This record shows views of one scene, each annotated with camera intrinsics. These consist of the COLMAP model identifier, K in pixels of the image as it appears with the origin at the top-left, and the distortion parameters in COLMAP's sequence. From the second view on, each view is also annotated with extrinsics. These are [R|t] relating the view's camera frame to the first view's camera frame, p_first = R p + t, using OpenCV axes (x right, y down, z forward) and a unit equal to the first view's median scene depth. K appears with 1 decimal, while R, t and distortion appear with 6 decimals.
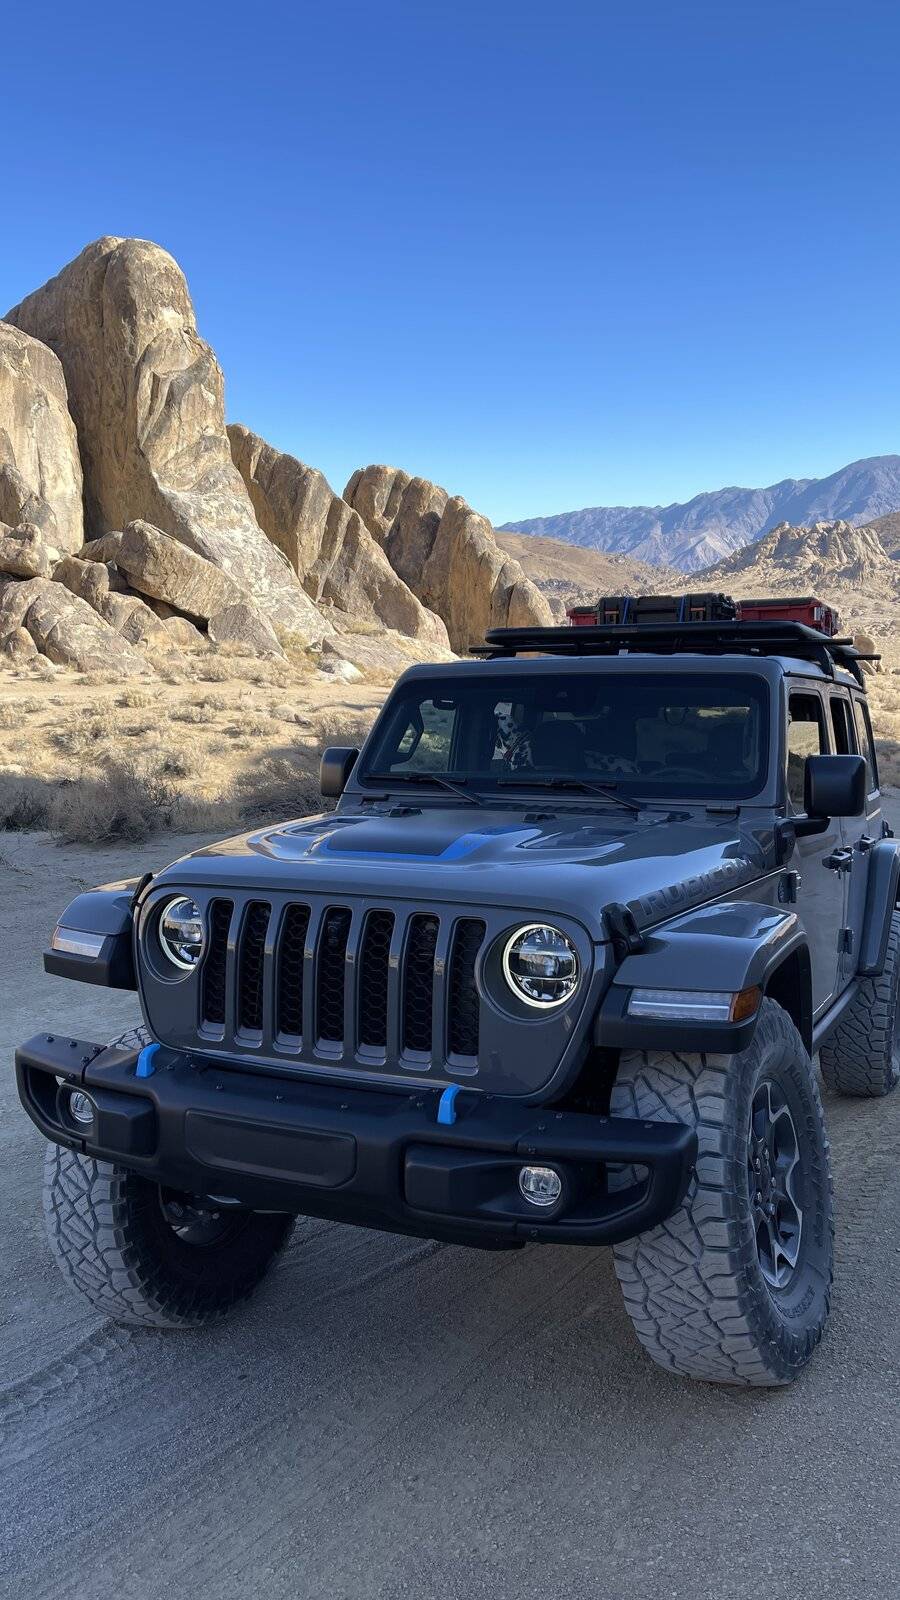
lens RADIAL K [[1225.6, 0, 449.9], [0, 1225.6, 764.4], [0, 0, 1]] dist [0.029281, -0.004641]
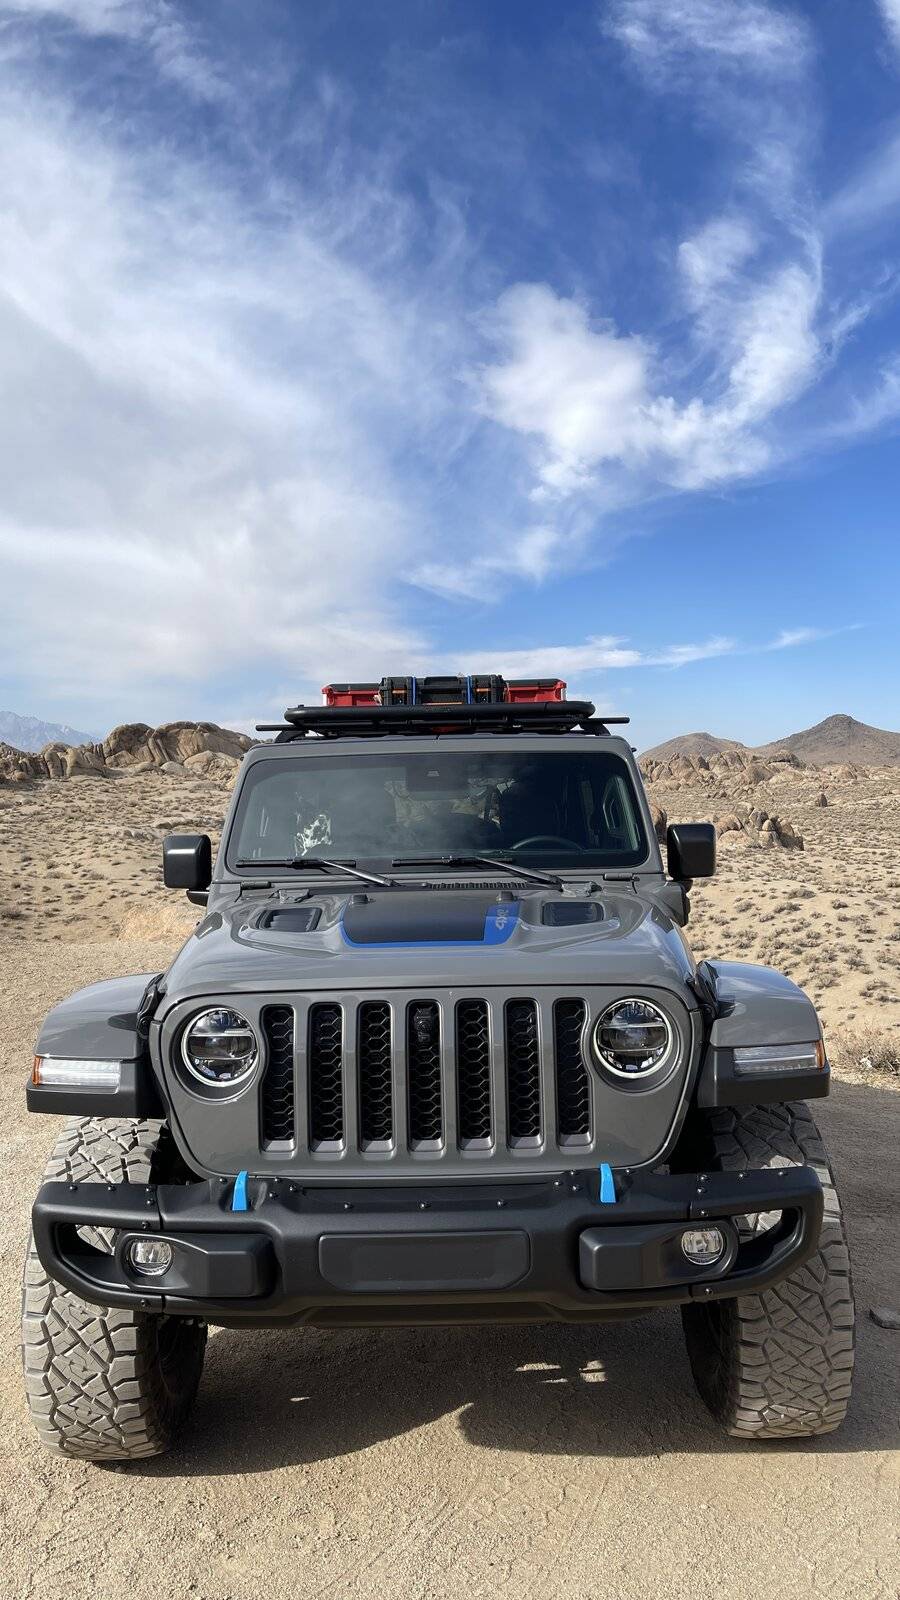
lens RADIAL K [[1206.7, 0, 435.3], [0, 1206.7, 803.7], [0, 0, 1]] dist [0.060157, -0.065861]
pose [[0.911398, -0.033555, 0.410156, -0.452898], [0.042212, 0.999036, -0.012065, -0.027728], [-0.409356, 0.028310, 0.911936, 0.107312]]
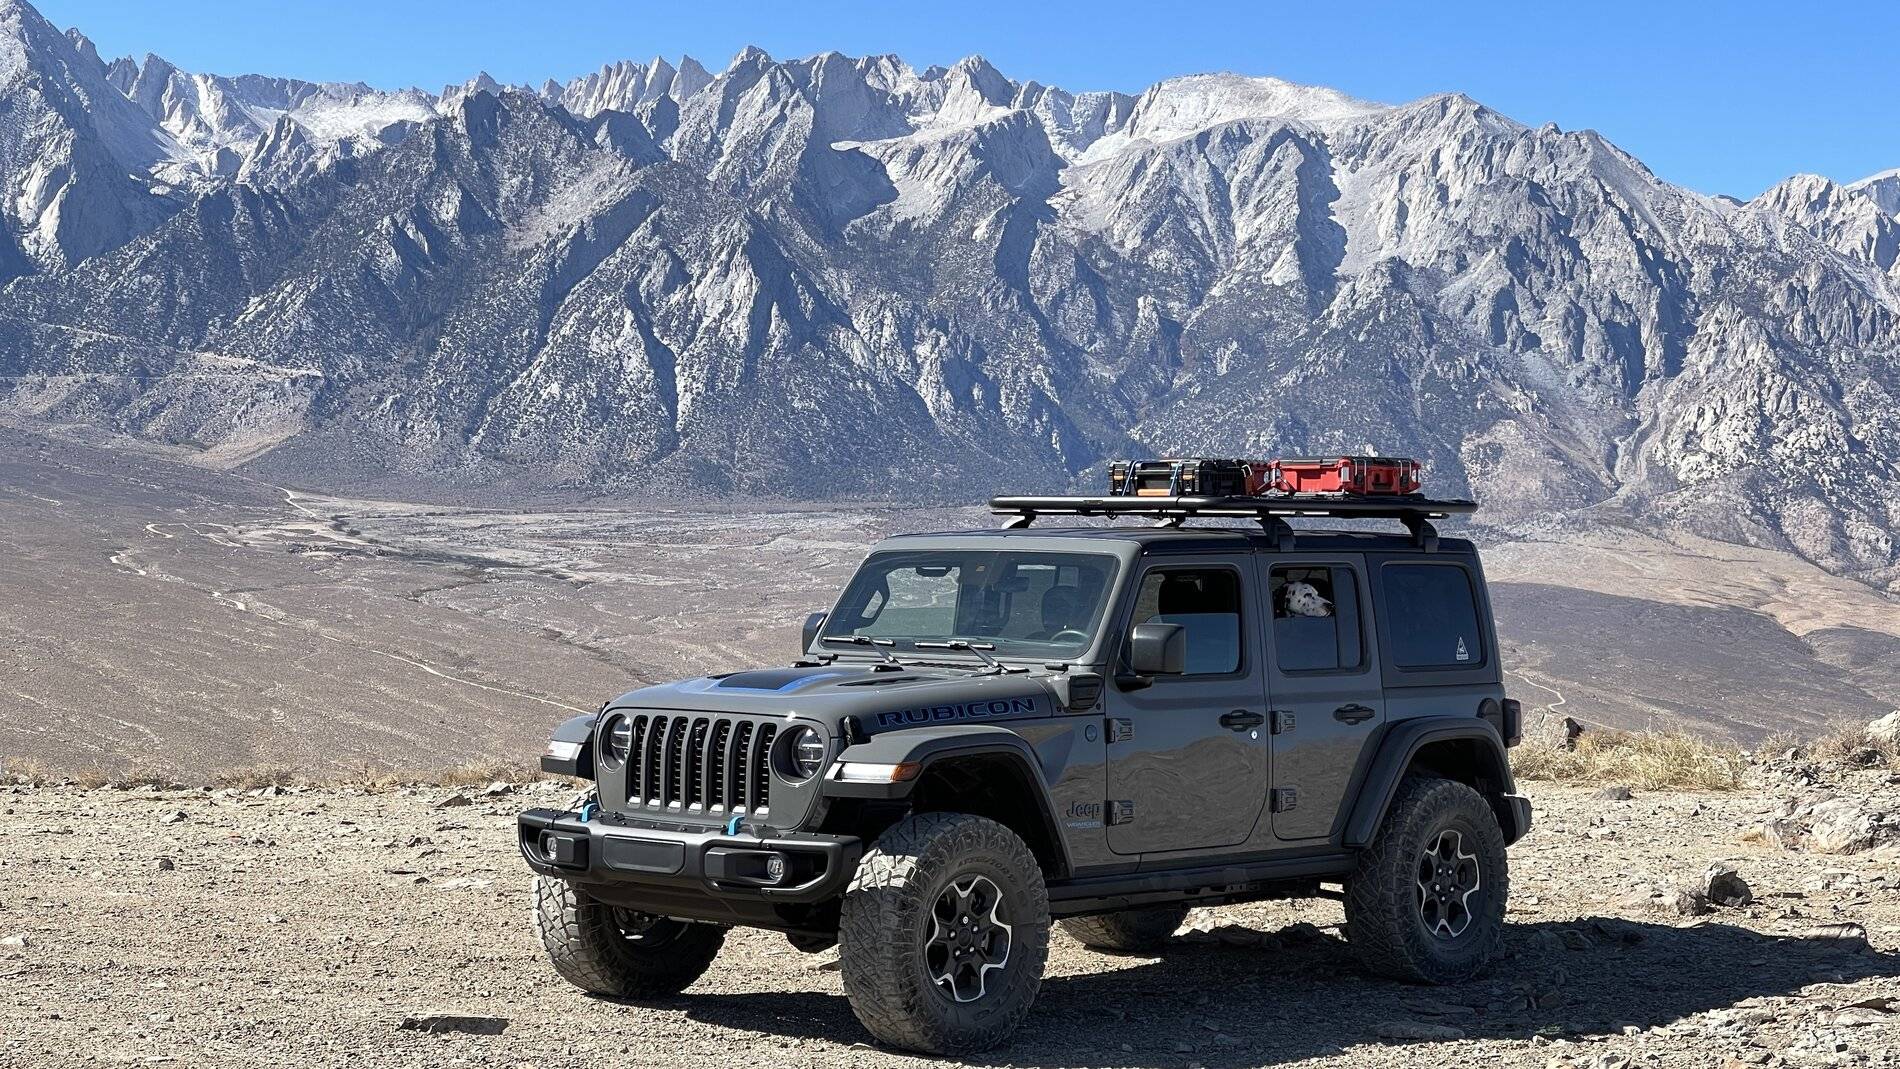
lens RADIAL K [[3544.2, 0, 950.0], [0, 3544.2, 534.5], [0, 0, 1]] dist [0.199129, 0.030688]
pose [[0.954804, -0.000348, -0.297237, 1.499133], [-0.007125, 0.999685, -0.024057, -0.011778], [0.297151, 0.025087, 0.954501, -3.117516]]
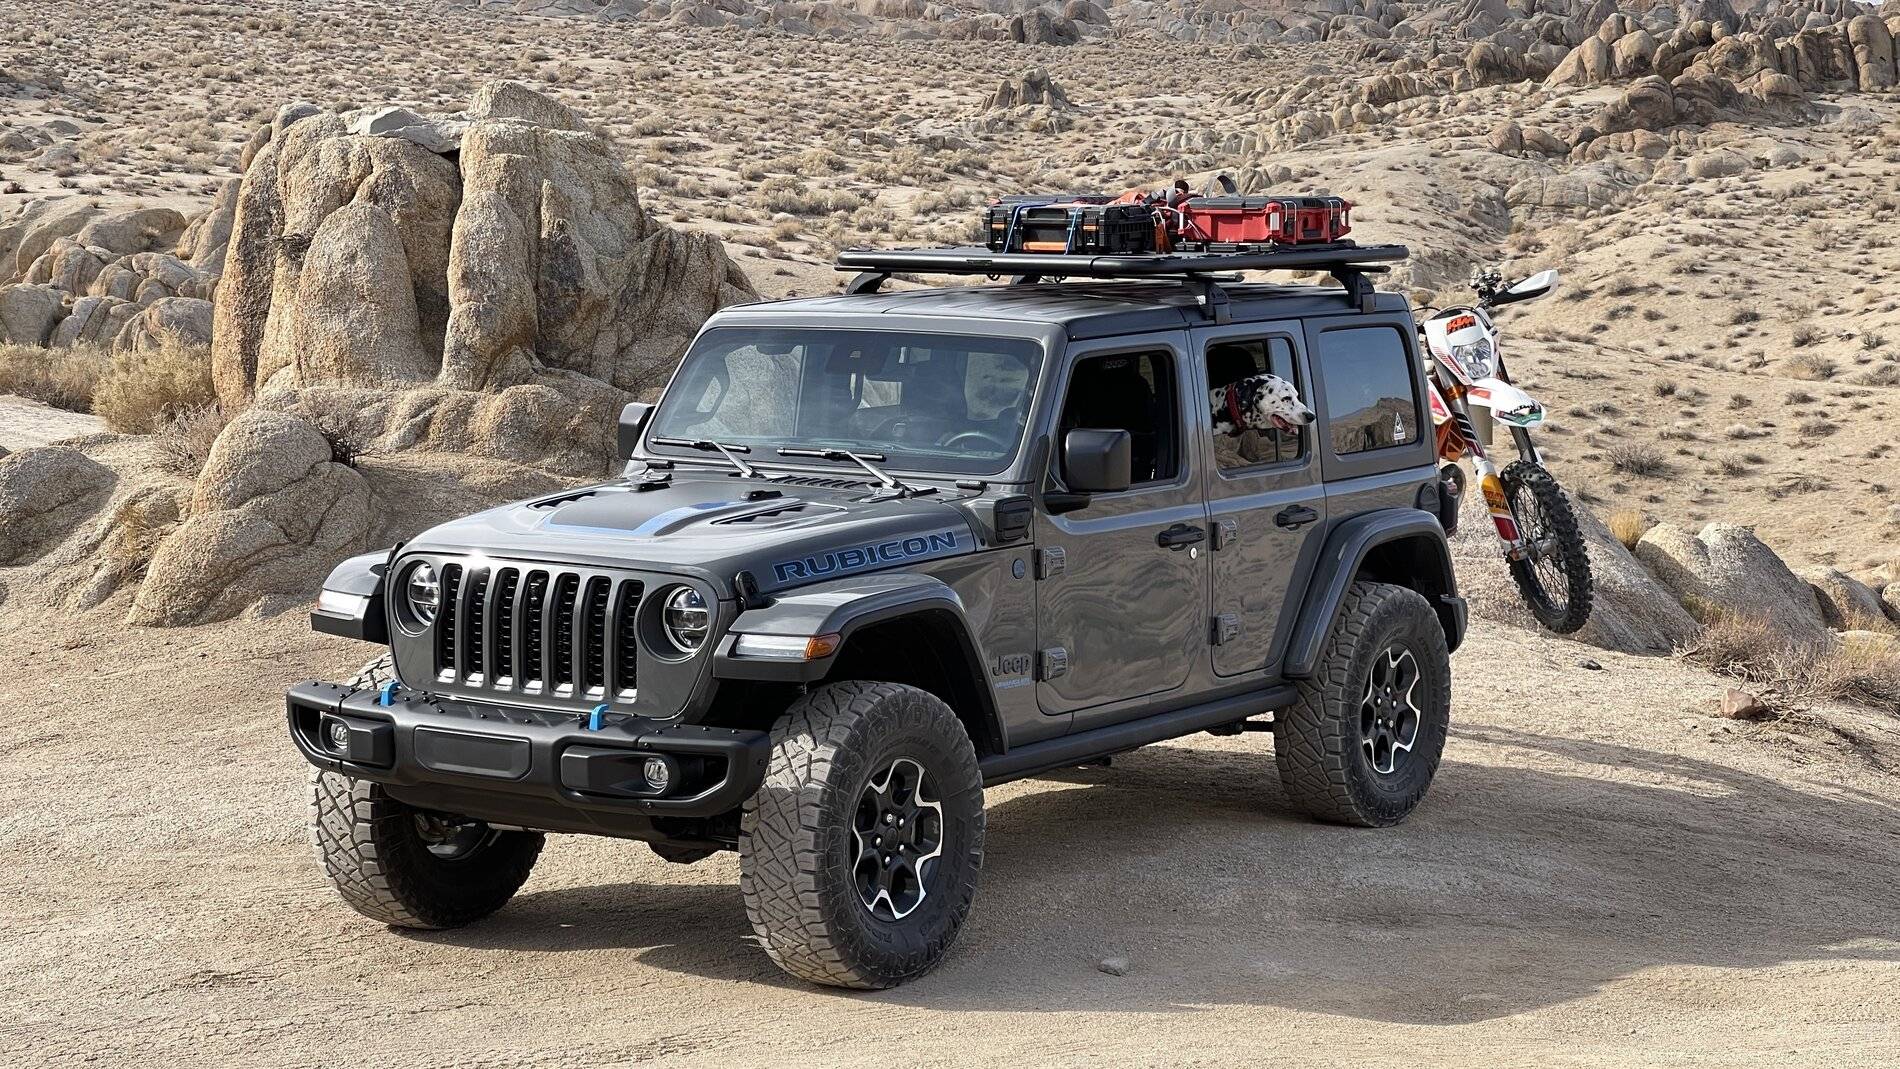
lens RADIAL K [[3544.2, 0, 950.0], [0, 3544.2, 534.5], [0, 0, 1]] dist [0.199129, 0.030688]
pose [[0.986382, 0.009506, -0.164197, 0.849532], [0.004065, 0.996614, 0.082121, -0.198785], [0.164421, -0.081671, 0.983003, -2.285360]]
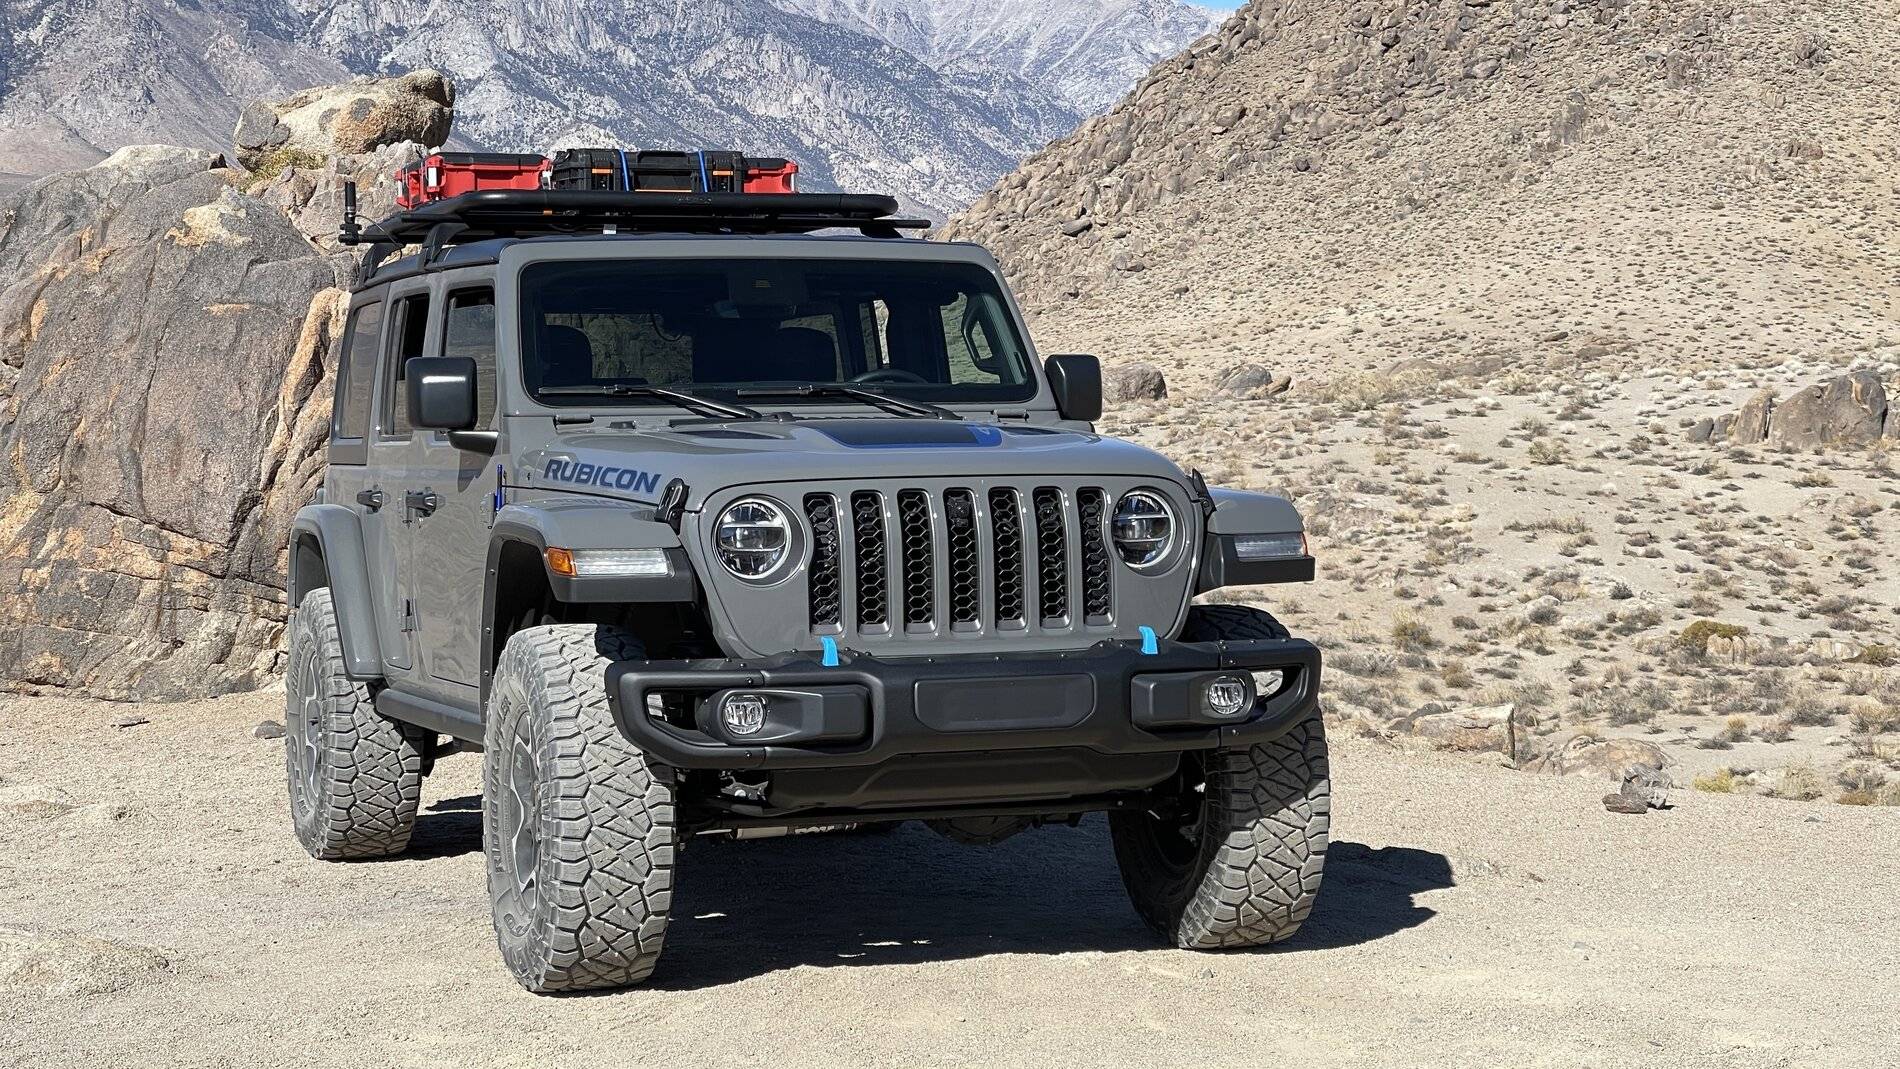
lens RADIAL K [[3544.2, 0, 950.0], [0, 3544.2, 534.5], [0, 0, 1]] dist [0.199129, 0.030688]
pose [[0.702726, -0.039839, 0.710345, -2.051868], [0.040323, 0.999056, 0.016140, 0.101865], [-0.710317, 0.017302, 0.703669, -0.977258]]
